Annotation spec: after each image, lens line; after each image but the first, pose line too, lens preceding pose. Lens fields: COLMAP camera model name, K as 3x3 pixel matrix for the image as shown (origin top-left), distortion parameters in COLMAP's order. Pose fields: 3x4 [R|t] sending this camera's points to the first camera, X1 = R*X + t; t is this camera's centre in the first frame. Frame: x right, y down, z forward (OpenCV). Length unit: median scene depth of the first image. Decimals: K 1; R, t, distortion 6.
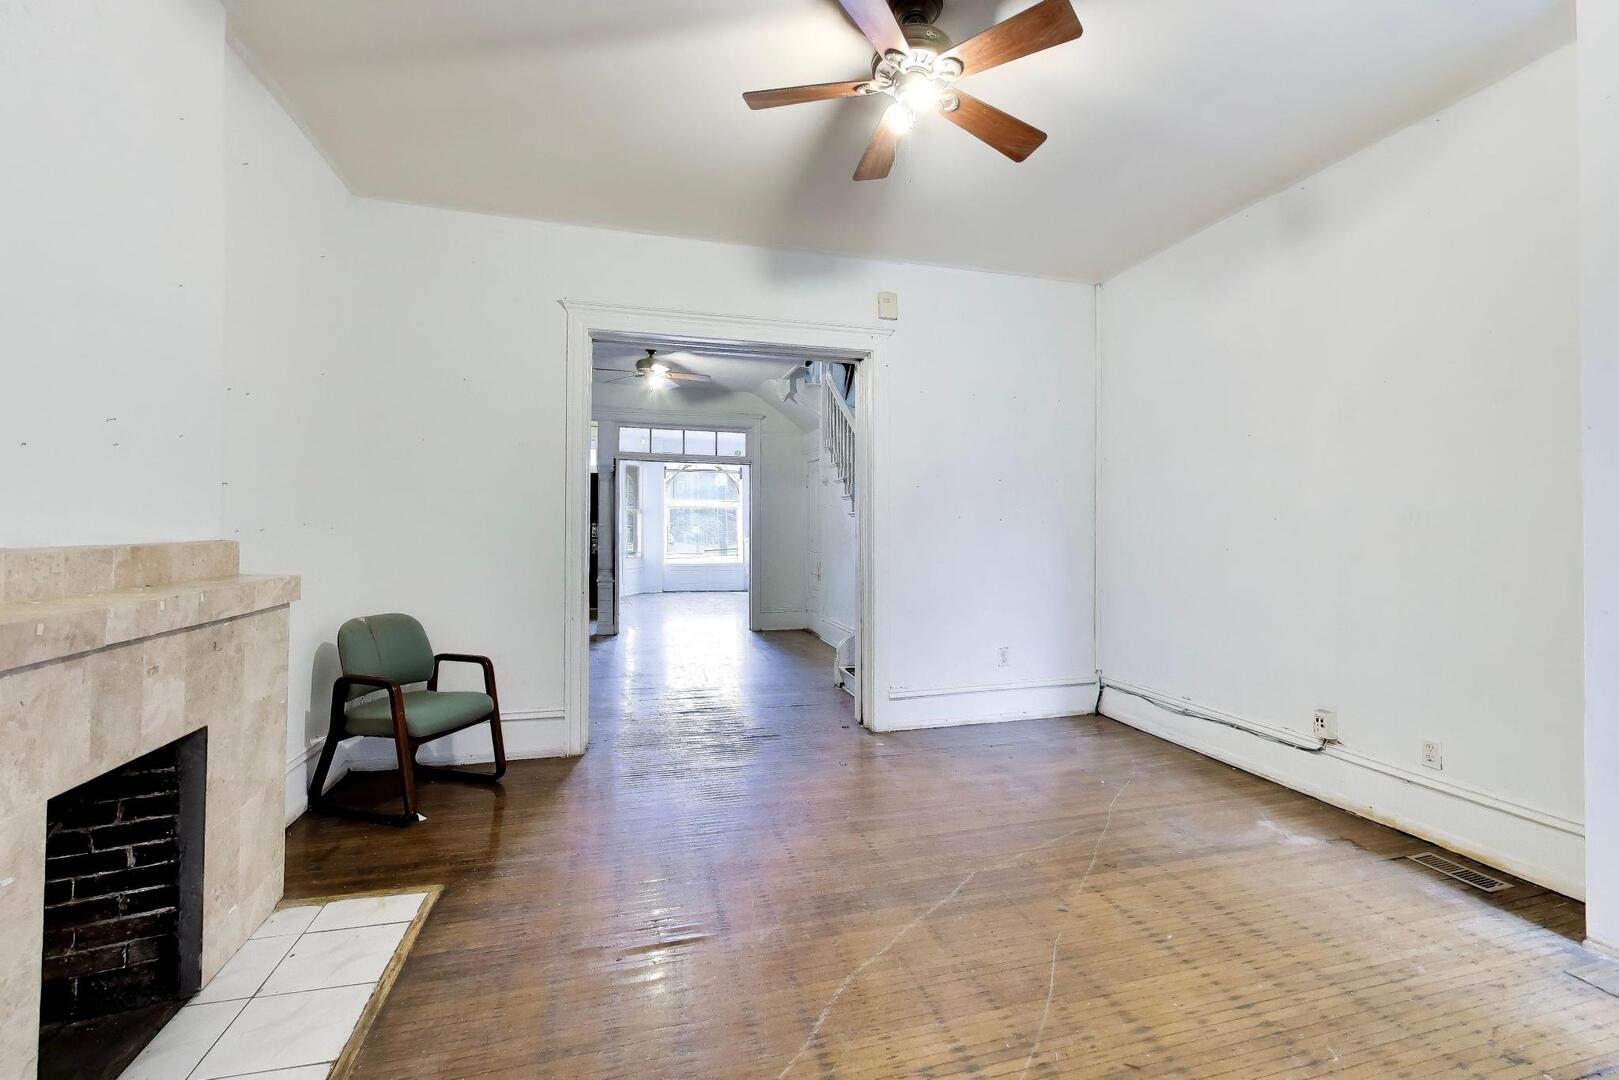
lens RADIAL K [[736.8, 0, 815.5], [0, 736.8, 520.3], [0, 0, 1]] dist [-0.001231, 0.000143]
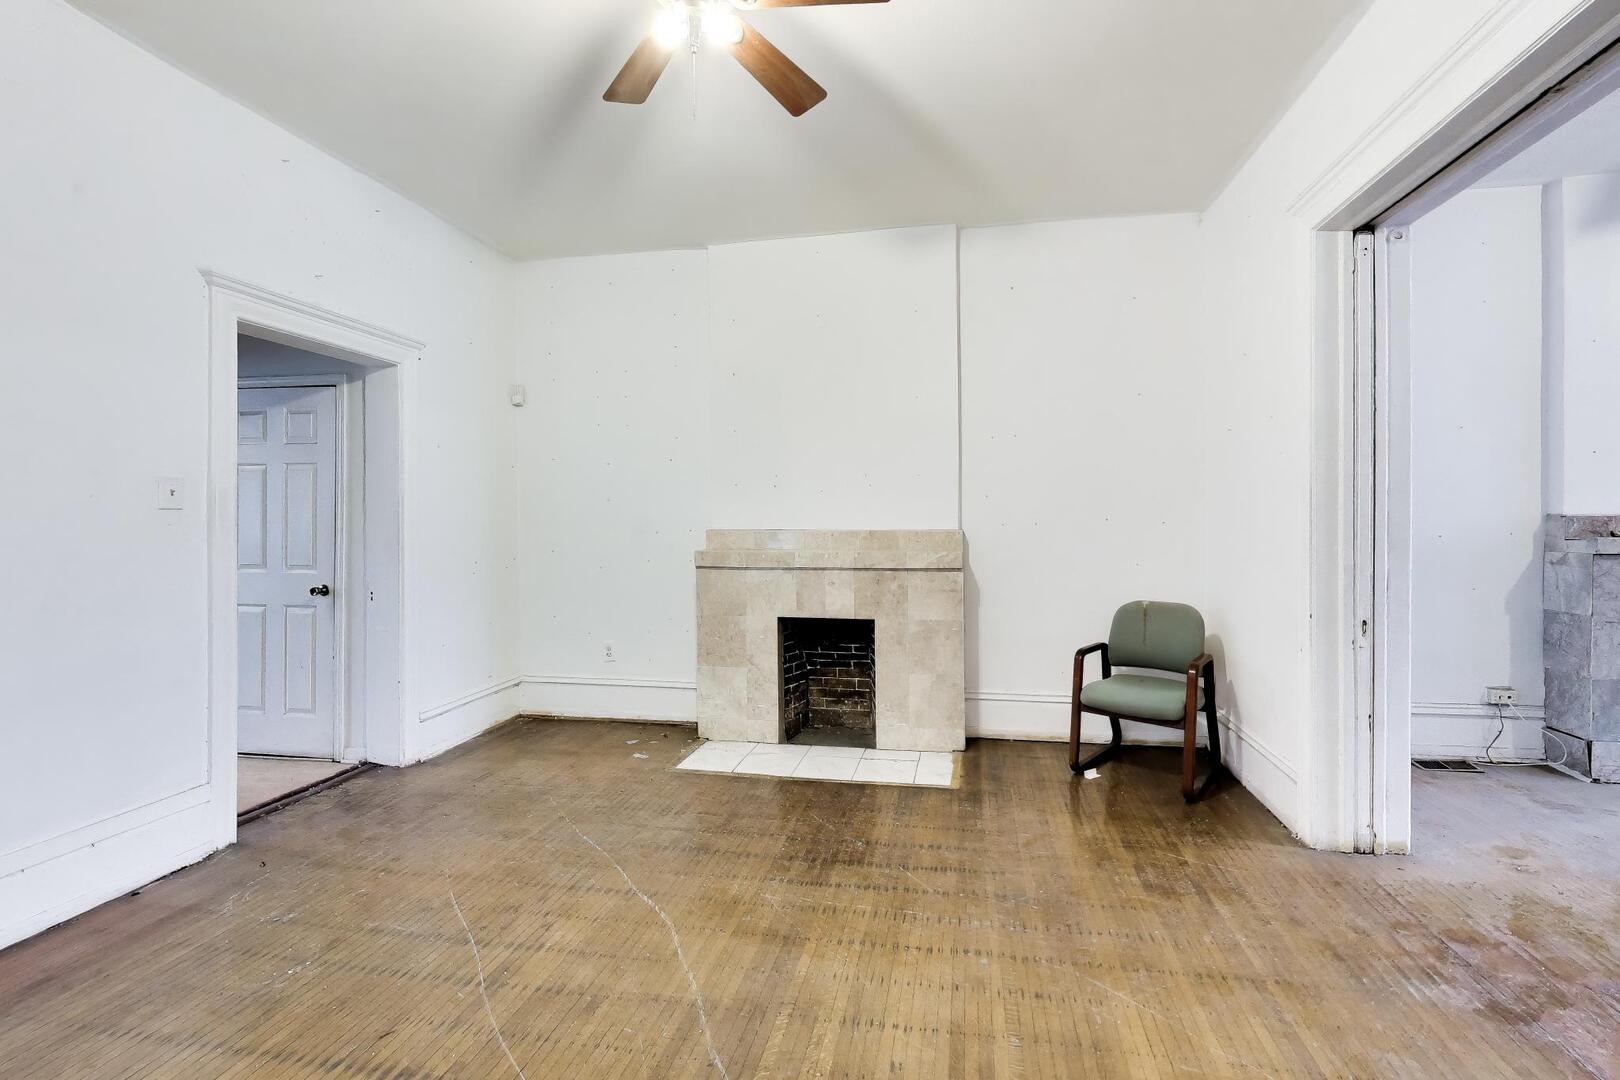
lens RADIAL K [[661.6, 0, 849.6], [0, 661.6, 524.8], [0, 0, 1]] dist [0.000430, 0.000296]
pose [[-0.423183, 0.002999, -0.906039, 0.919729], [0.007763, 0.999970, -0.000316, 0.017401], [0.906011, -0.007167, -0.423193, 1.833562]]
